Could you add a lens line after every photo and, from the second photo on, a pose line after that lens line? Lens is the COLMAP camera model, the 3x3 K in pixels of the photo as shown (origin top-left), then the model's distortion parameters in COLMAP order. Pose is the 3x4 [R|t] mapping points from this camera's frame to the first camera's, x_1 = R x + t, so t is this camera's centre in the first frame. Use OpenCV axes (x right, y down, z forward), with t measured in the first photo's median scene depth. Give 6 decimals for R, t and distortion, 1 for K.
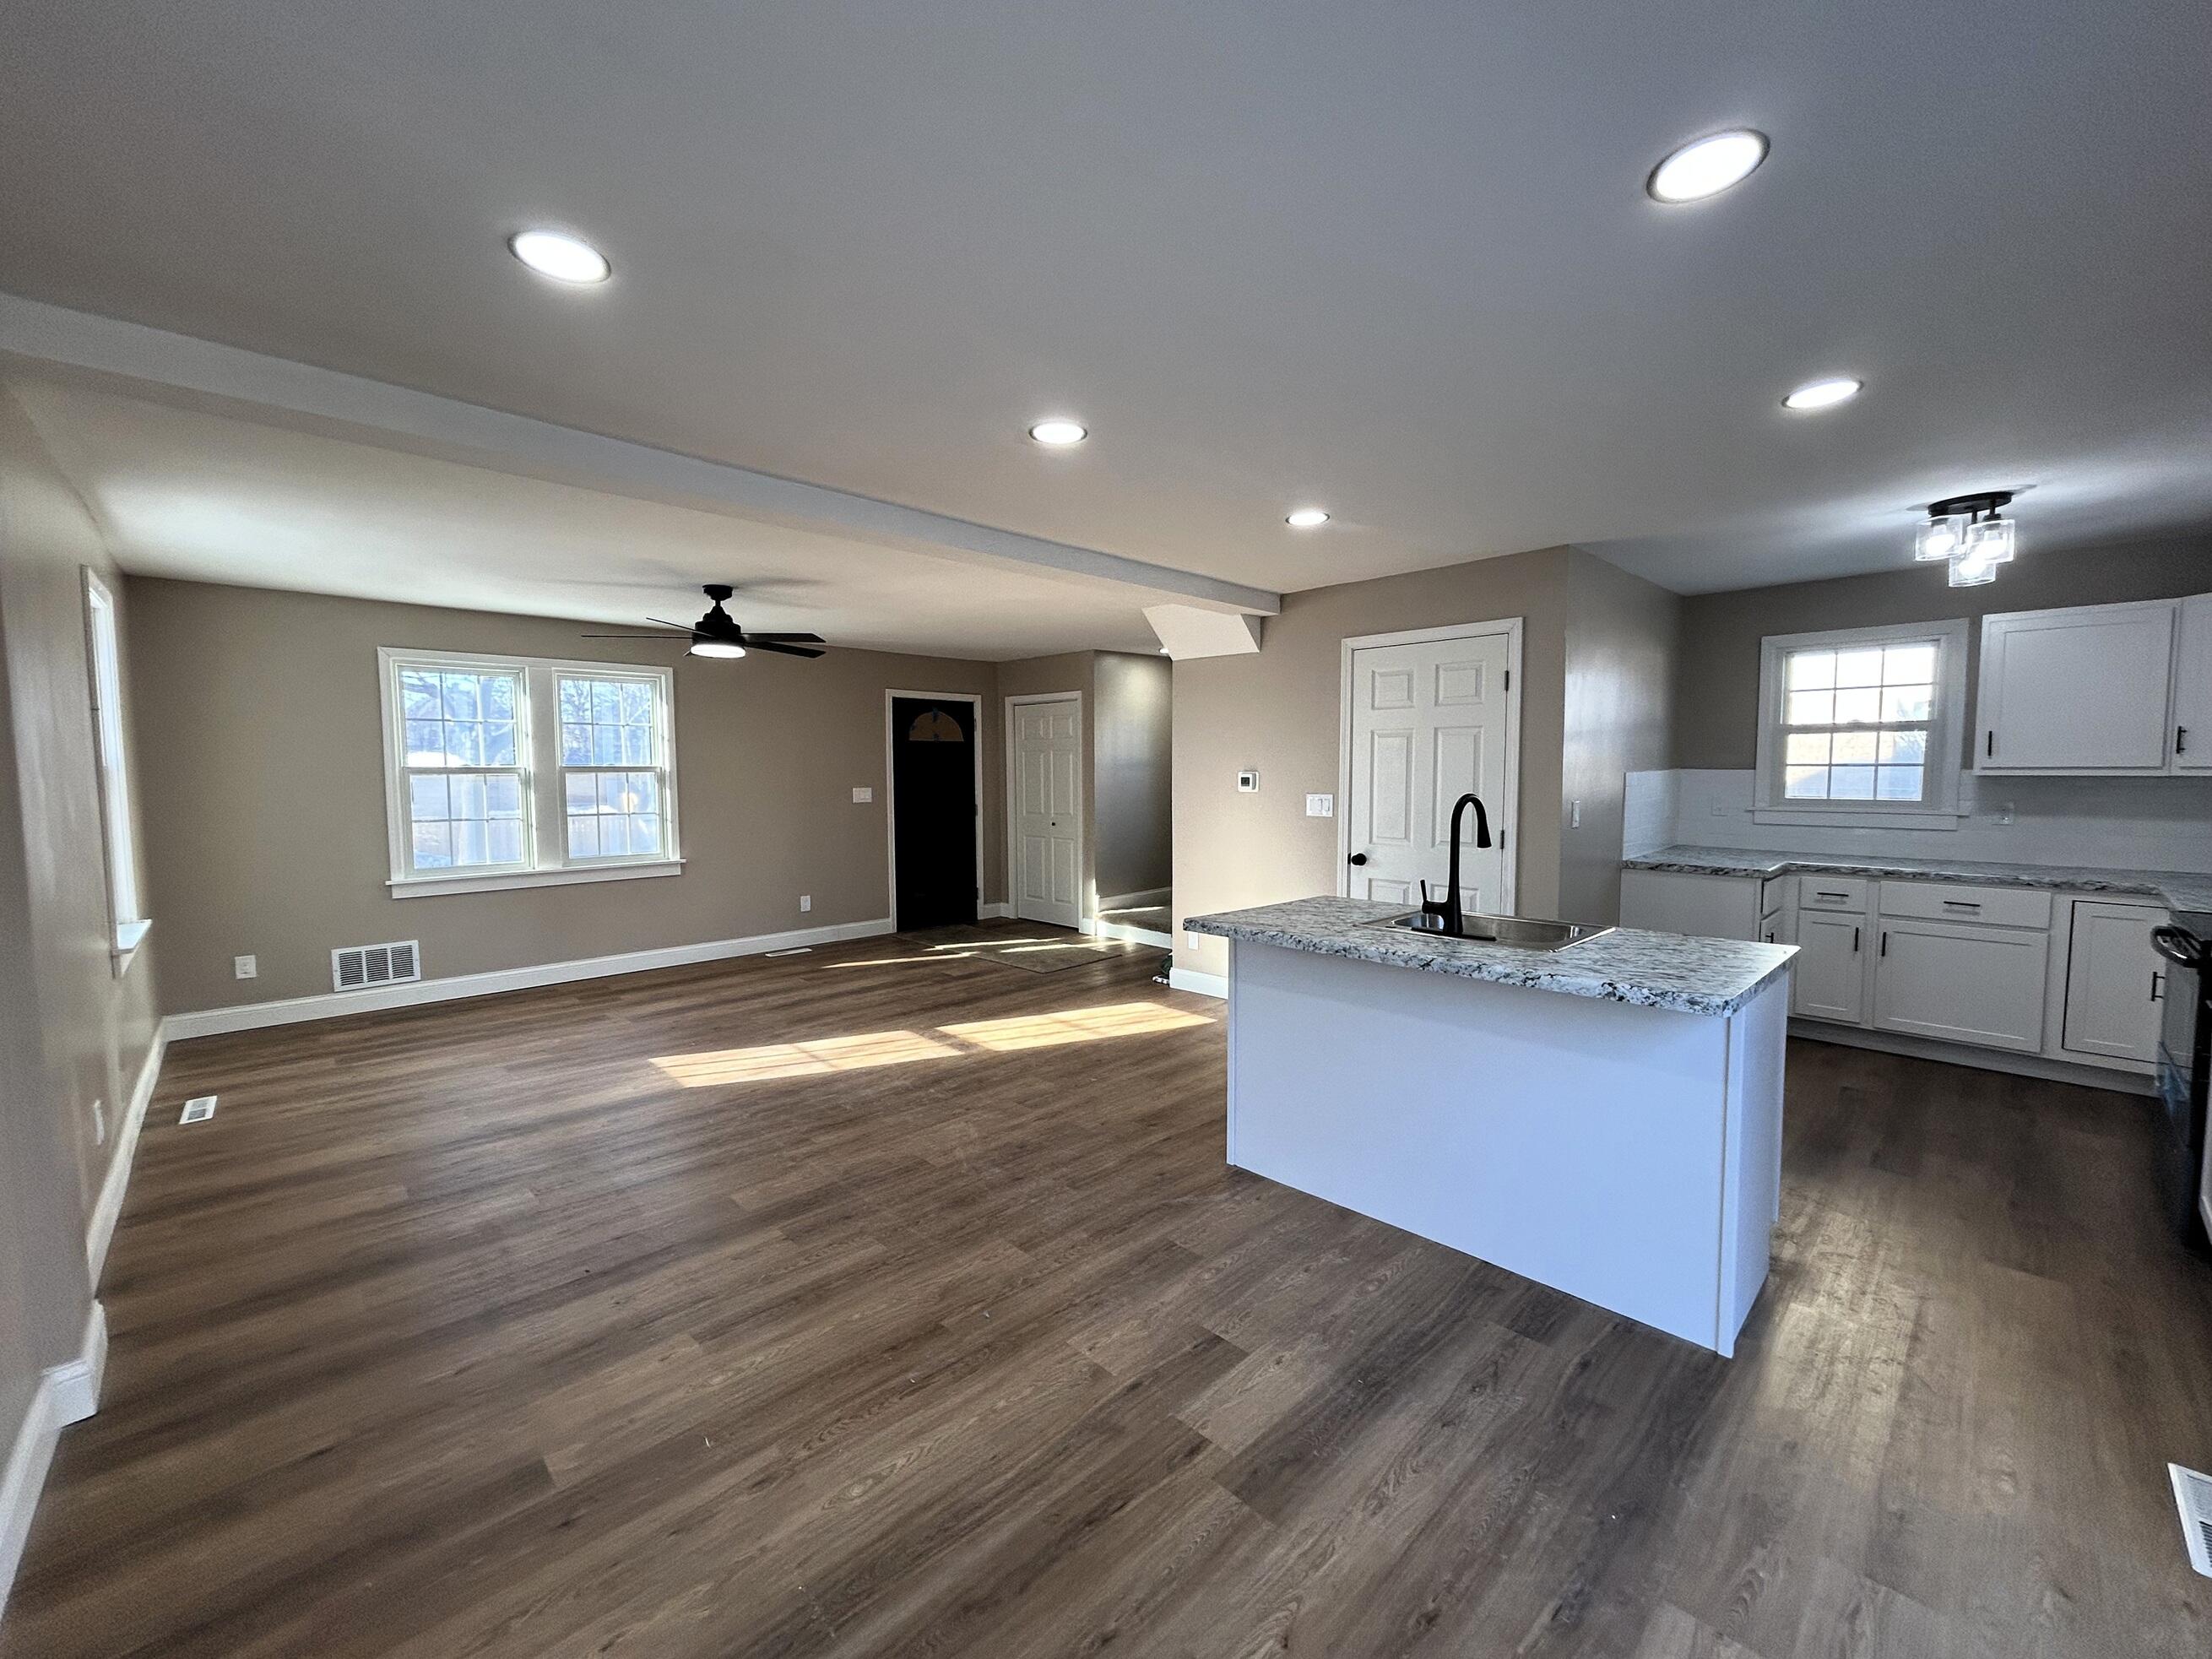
lens RADIAL K [[892.8, 0, 1092.5], [0, 892.8, 827.8], [0, 0, 1]] dist [-0.001561, 0.000183]
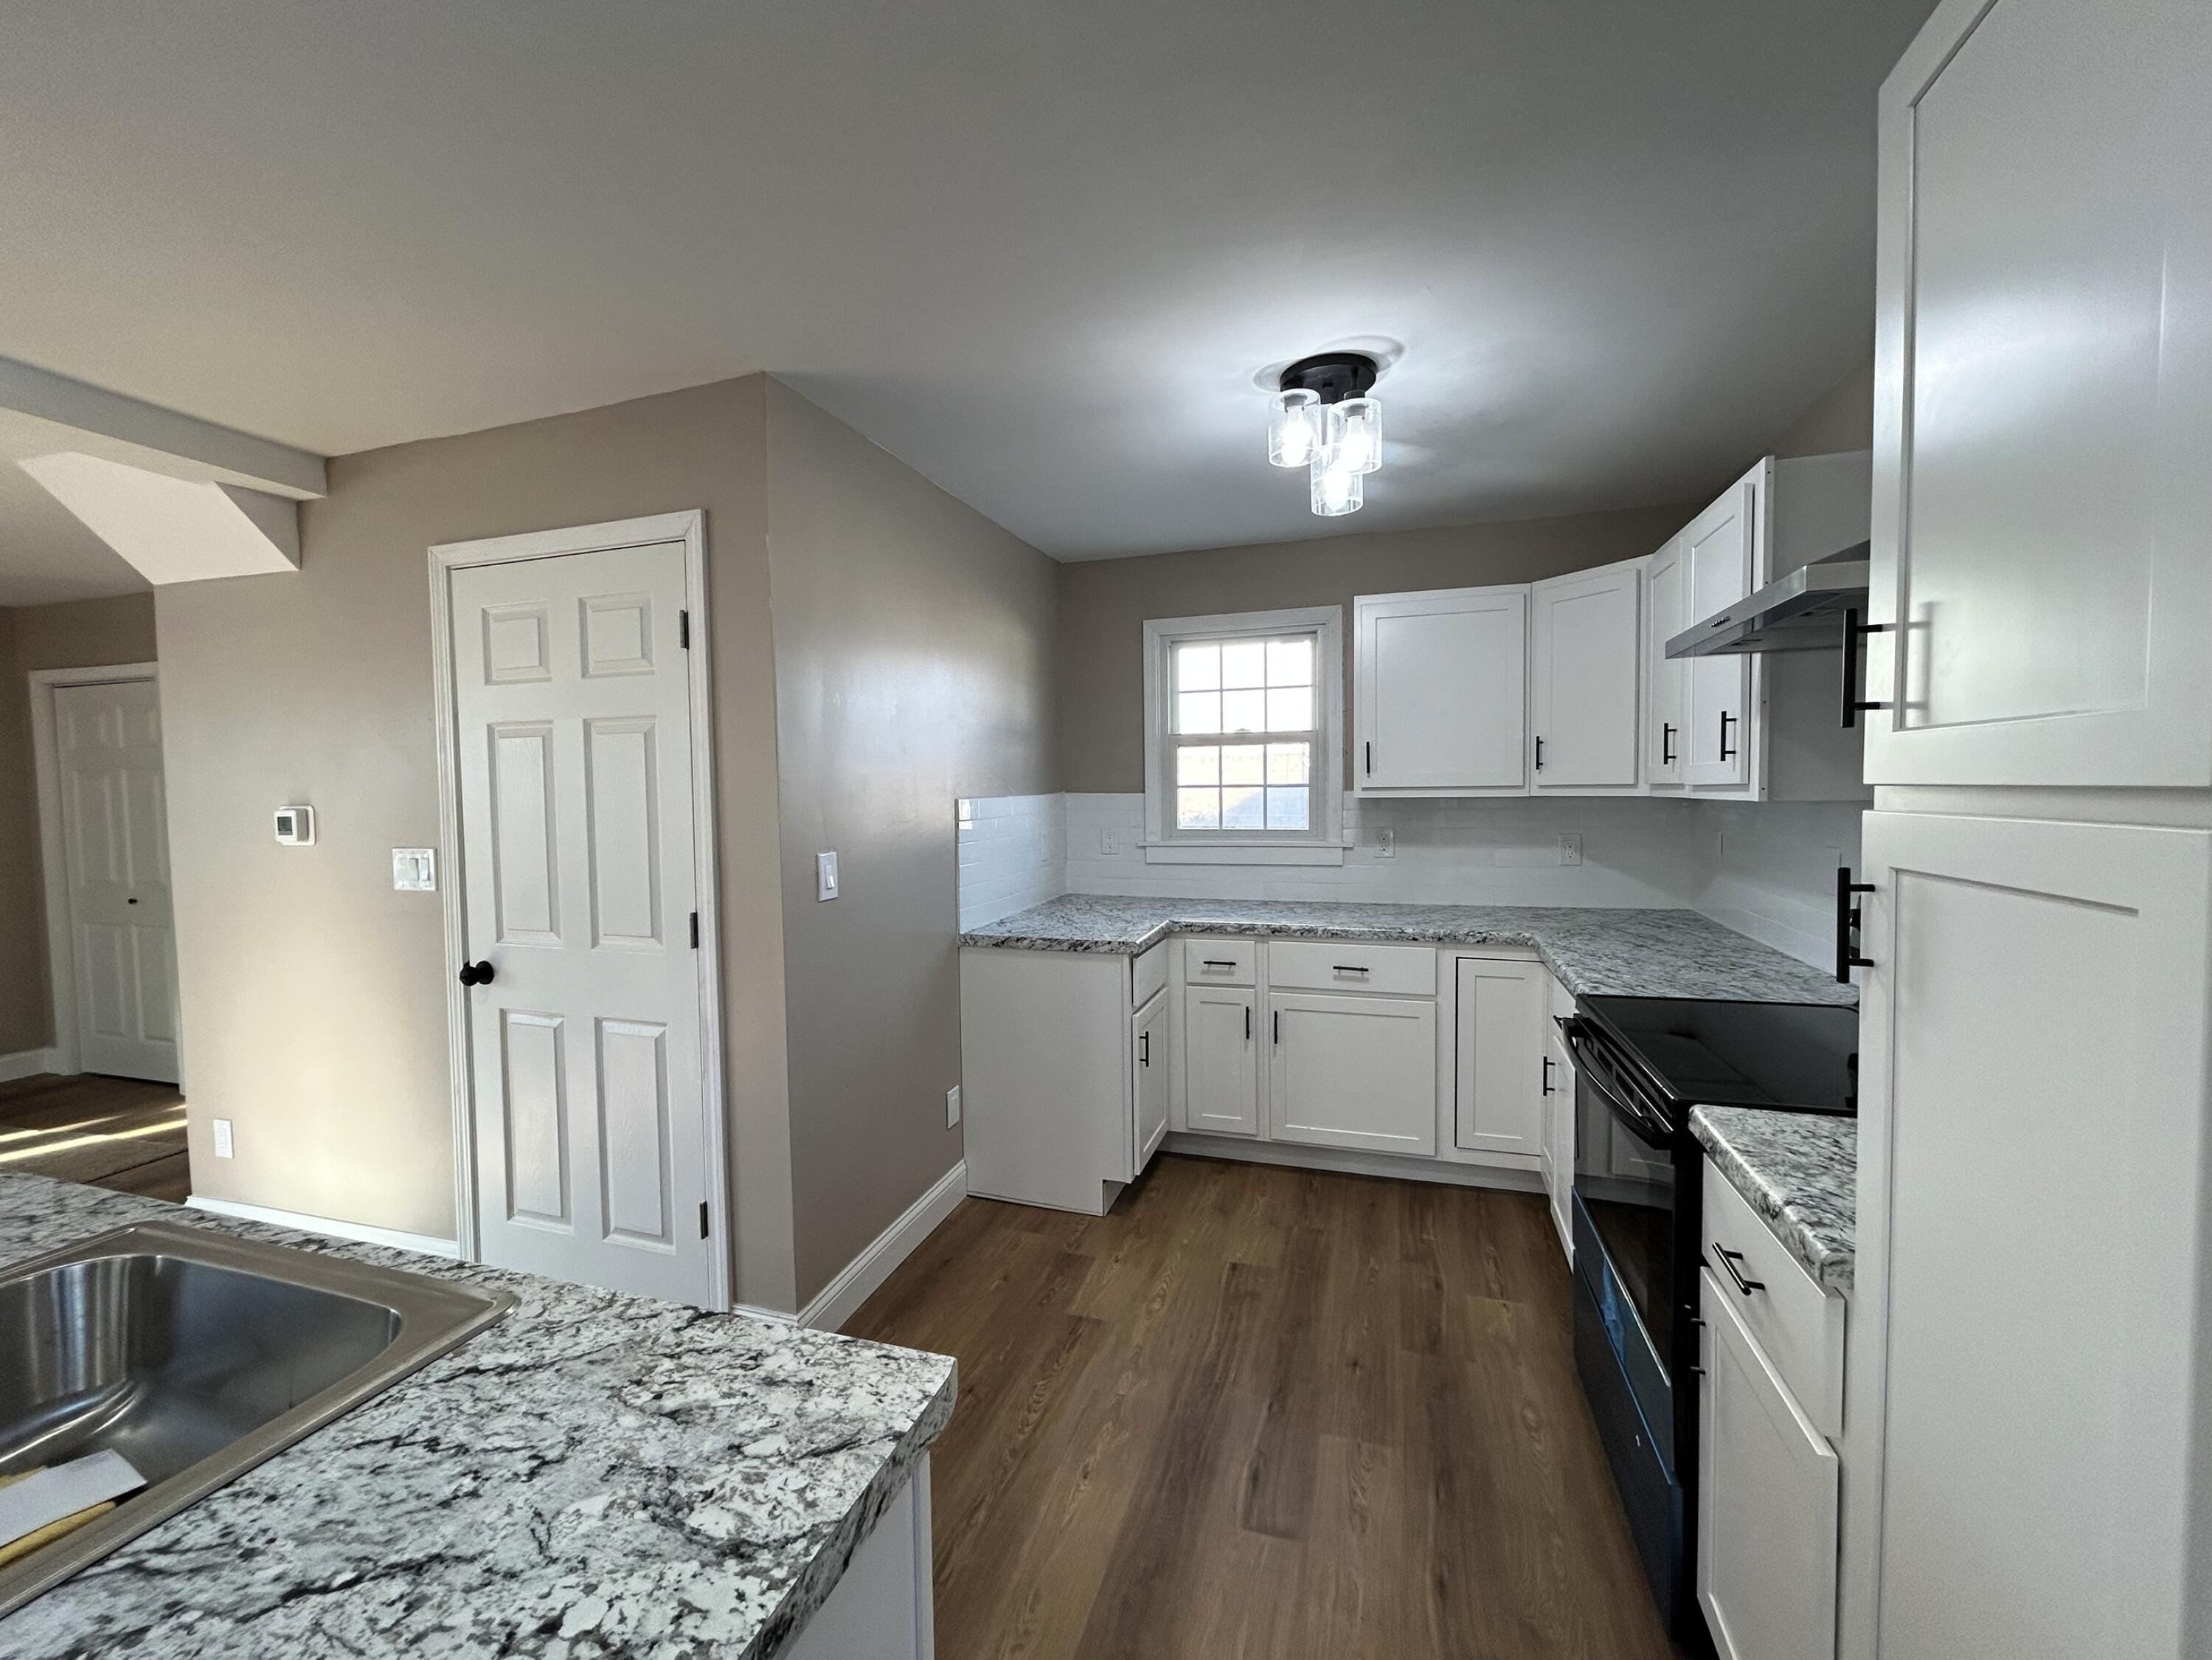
lens RADIAL K [[892.9, 0, 1103.1], [0, 892.9, 827.9], [0, 0, 1]] dist [-0.001561, 0.000183]
pose [[0.877552, -0.028617, 0.478627, 0.377326], [0.041661, 0.998993, -0.016655, -0.025785], [-0.477669, 0.034556, 0.877860, 0.377223]]
